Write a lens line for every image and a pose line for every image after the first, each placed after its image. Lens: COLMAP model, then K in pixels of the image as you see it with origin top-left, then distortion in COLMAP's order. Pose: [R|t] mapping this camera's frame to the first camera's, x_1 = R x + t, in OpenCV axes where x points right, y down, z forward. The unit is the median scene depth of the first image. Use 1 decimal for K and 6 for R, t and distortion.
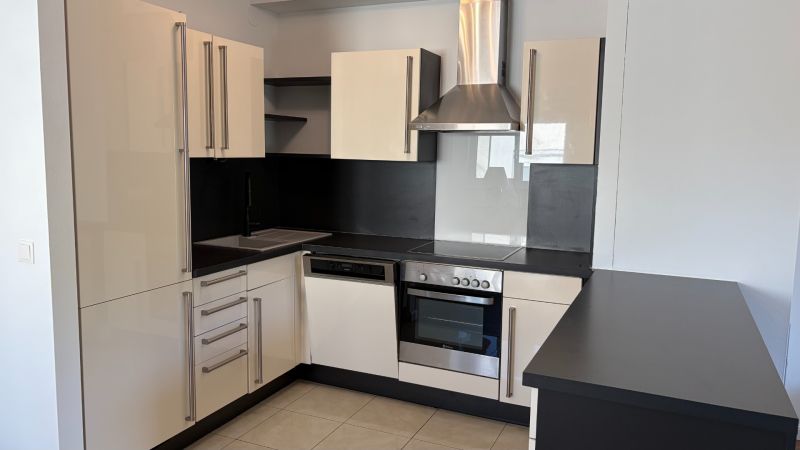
lens RADIAL K [[595.6, 0, 400.0], [0, 595.6, 225.0], [0, 0, 1]] dist [0.066101, -0.000620]
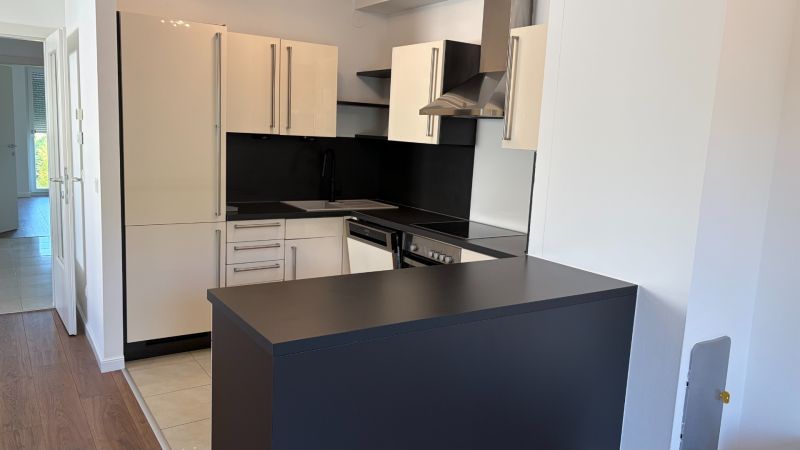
lens RADIAL K [[595.6, 0, 400.0], [0, 595.6, 225.0], [0, 0, 1]] dist [0.066101, -0.000620]
pose [[0.850763, 0.107762, -0.514383, 0.568329], [-0.100614, 0.994045, 0.041840, 0.000881], [0.515828, 0.016158, 0.856540, 0.034870]]
